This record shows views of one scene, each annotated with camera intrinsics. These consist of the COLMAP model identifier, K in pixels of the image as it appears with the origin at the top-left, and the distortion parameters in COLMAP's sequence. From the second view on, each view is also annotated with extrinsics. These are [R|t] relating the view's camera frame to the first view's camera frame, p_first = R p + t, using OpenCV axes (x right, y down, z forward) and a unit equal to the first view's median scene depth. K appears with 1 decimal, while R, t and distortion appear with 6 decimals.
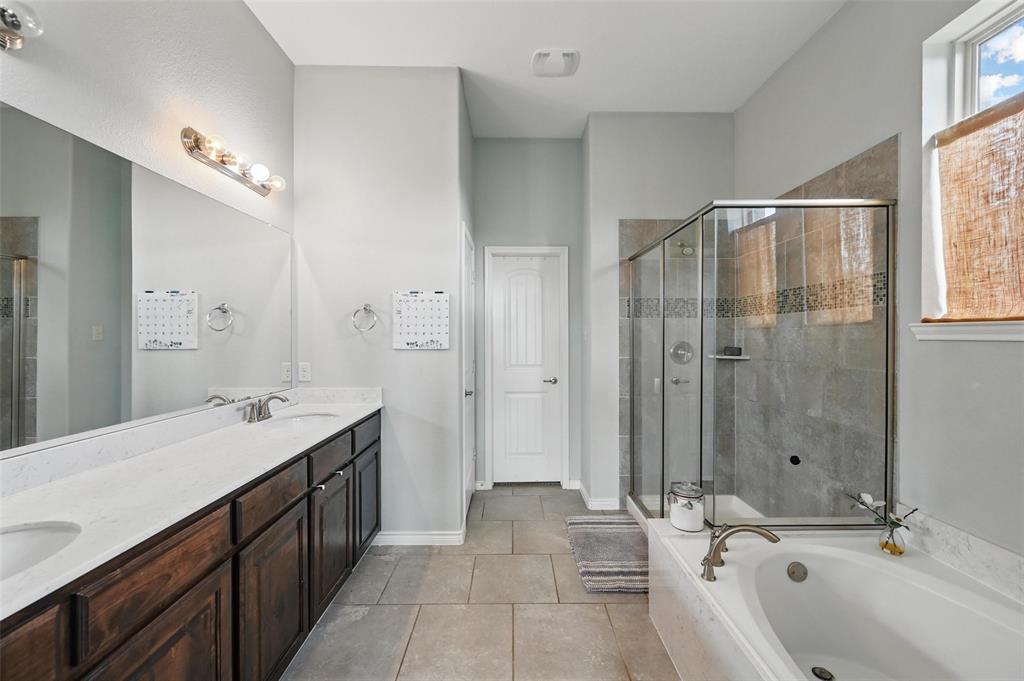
lens RADIAL K [[409.2, 0, 510.2], [0, 409.2, 339.1], [0, 0, 1]] dist [-0.000337, 0.000398]
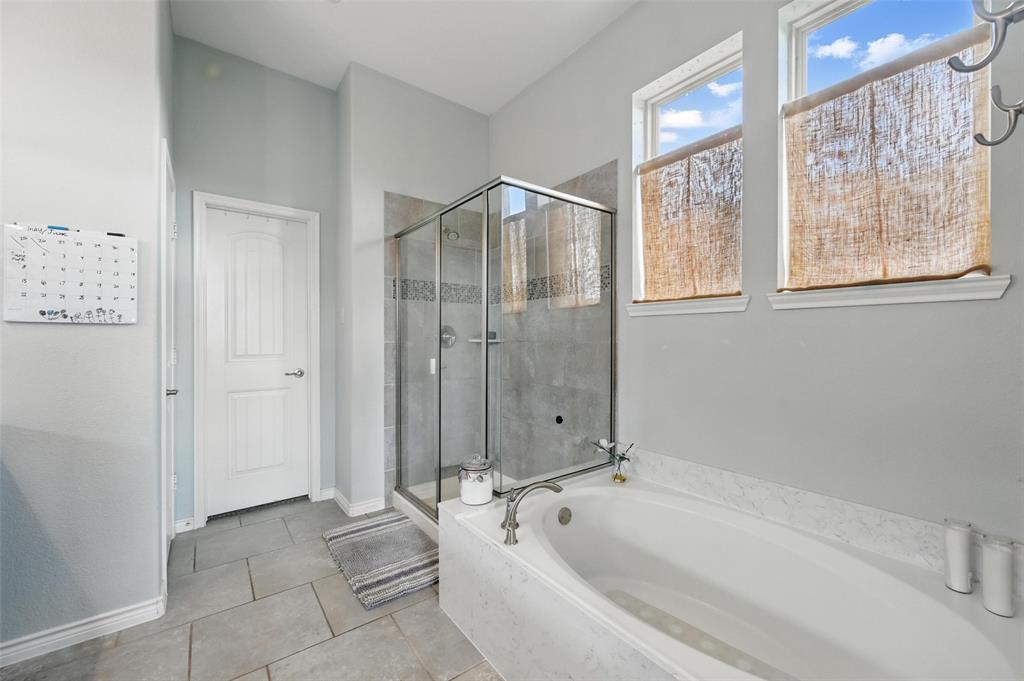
lens RADIAL K [[409.2, 0, 515.8], [0, 409.2, 339.7], [0, 0, 1]] dist [-0.000337, 0.000398]
pose [[0.793669, 0.002159, 0.608347, -0.068448], [0.001731, 0.999982, -0.005807, 0.055896], [-0.608348, 0.005662, 0.793650, 0.116847]]
